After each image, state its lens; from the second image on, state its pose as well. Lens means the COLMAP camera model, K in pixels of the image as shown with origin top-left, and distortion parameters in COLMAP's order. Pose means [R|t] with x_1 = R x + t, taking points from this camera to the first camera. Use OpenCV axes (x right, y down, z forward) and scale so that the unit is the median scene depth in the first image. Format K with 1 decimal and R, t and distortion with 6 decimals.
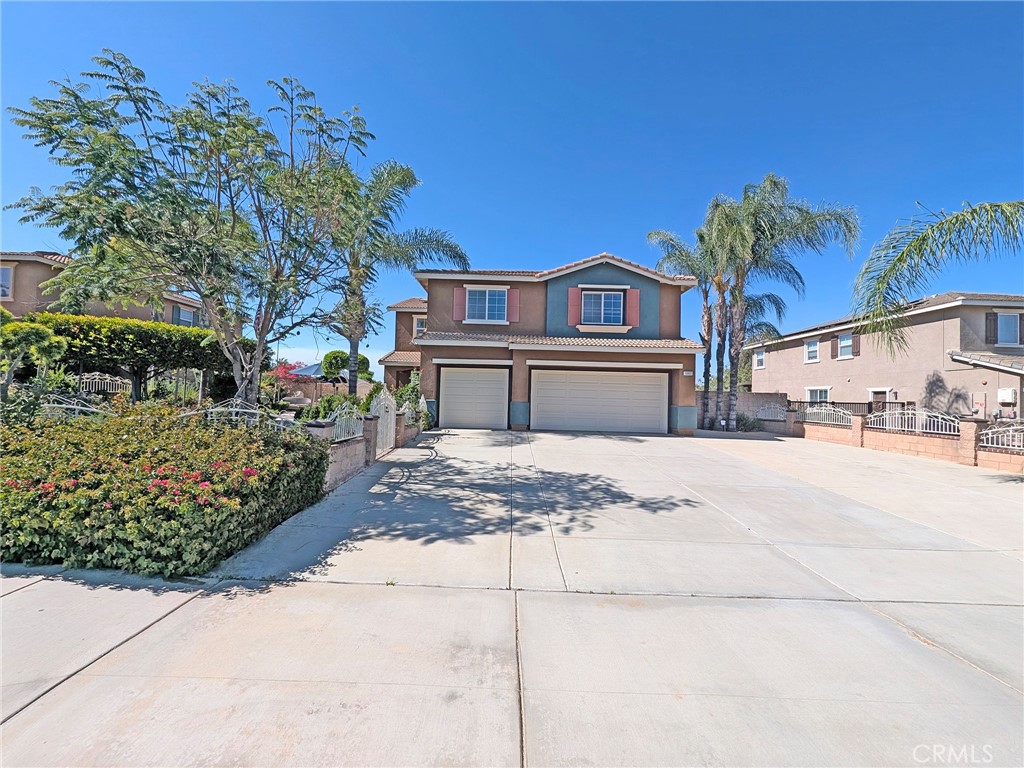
lens RADIAL K [[409.0, 0, 512.0], [0, 409.0, 384.0], [0, 0, 1]] dist [0.000325, -0.000136]
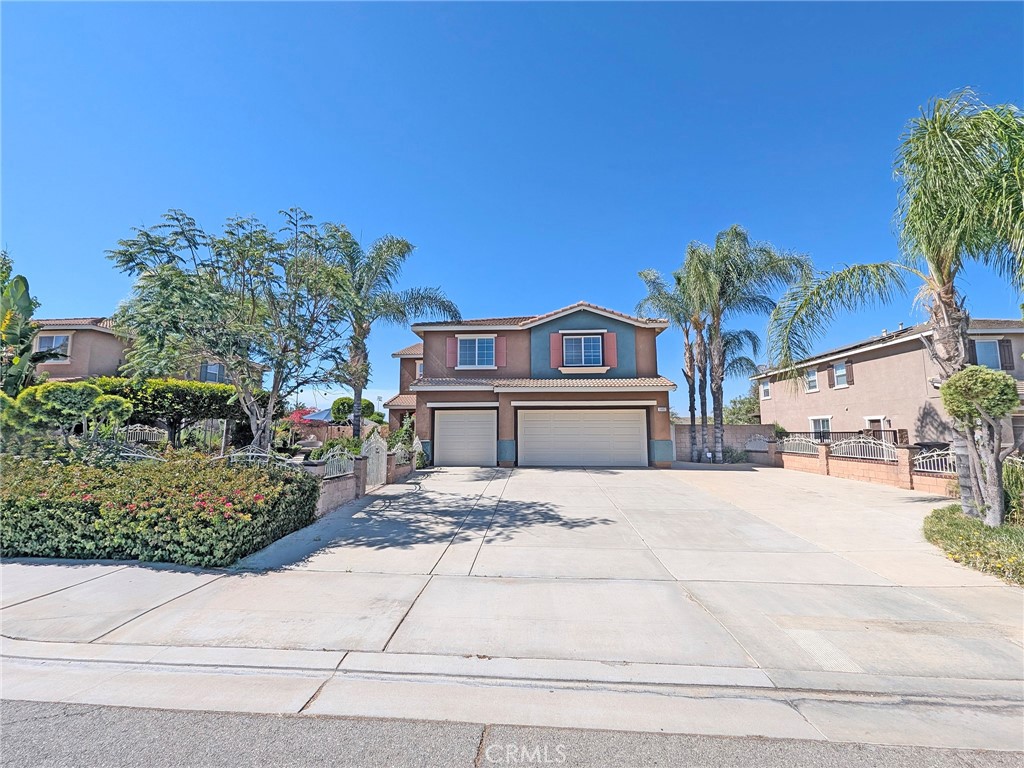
lens RADIAL K [[428.0, 0, 512.0], [0, 428.0, 384.0], [0, 0, 1]] dist [-0.001611, -0.000055]
pose [[0.997911, -0.033887, -0.054997, 0.191226], [0.029162, 0.995992, -0.084552, -0.016321], [0.057642, 0.082771, 0.994900, -0.265186]]
